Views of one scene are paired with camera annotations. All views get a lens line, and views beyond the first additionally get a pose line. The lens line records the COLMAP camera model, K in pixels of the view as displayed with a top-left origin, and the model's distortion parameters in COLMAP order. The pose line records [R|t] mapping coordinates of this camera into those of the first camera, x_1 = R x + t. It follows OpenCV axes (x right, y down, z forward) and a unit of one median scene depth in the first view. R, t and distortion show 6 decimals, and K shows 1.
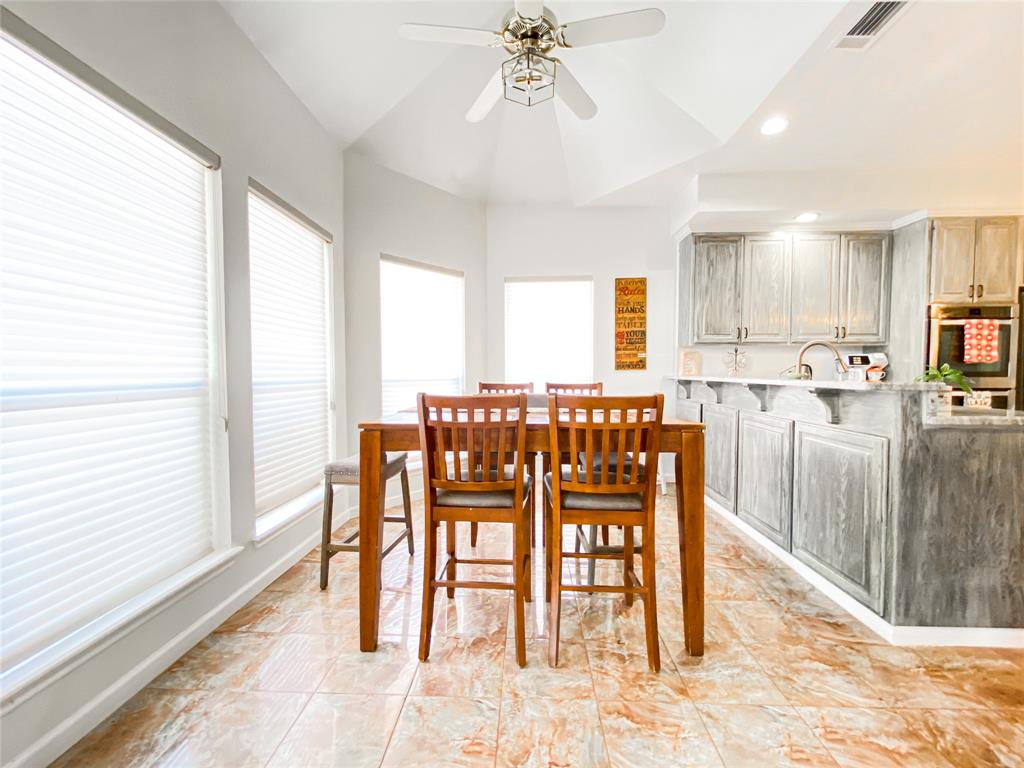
lens RADIAL K [[418.4, 0, 514.0], [0, 418.4, 382.1], [0, 0, 1]] dist [0.007894, -0.000161]
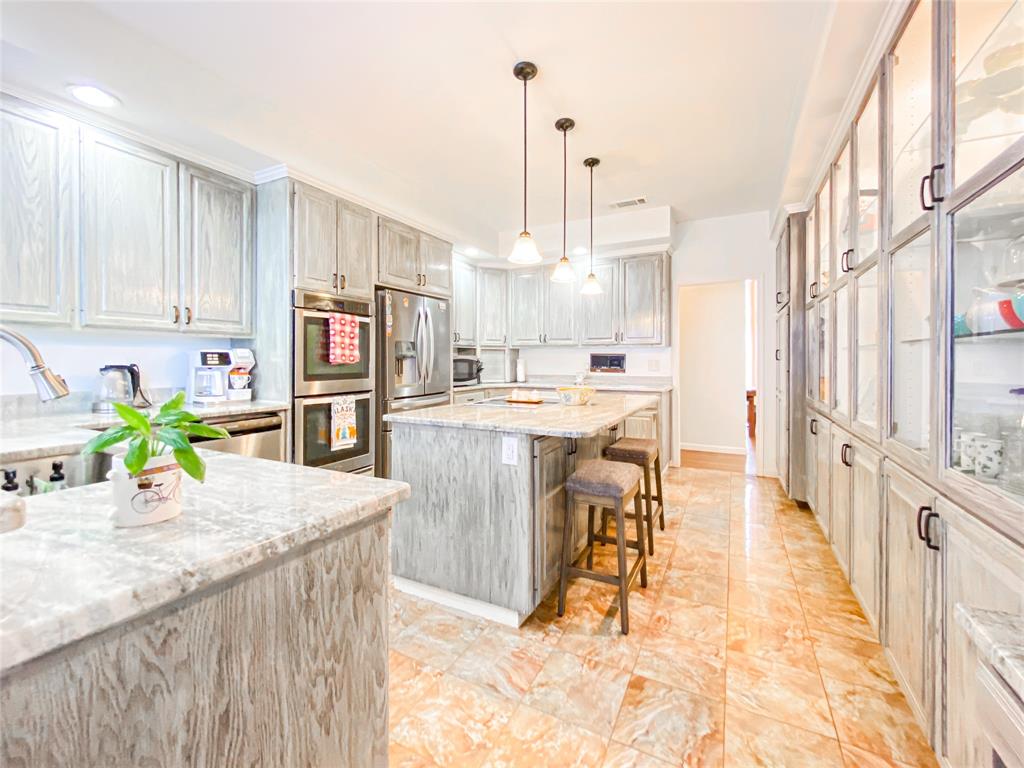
lens RADIAL K [[418.4, 0, 527.0], [0, 418.4, 365.4], [0, 0, 1]] dist [0.007894, -0.000161]
pose [[0.395927, -0.013696, 0.918180, 0.444483], [0.028497, 0.999590, 0.002622, -0.032212], [-0.917840, 0.025128, 0.396155, 0.301021]]
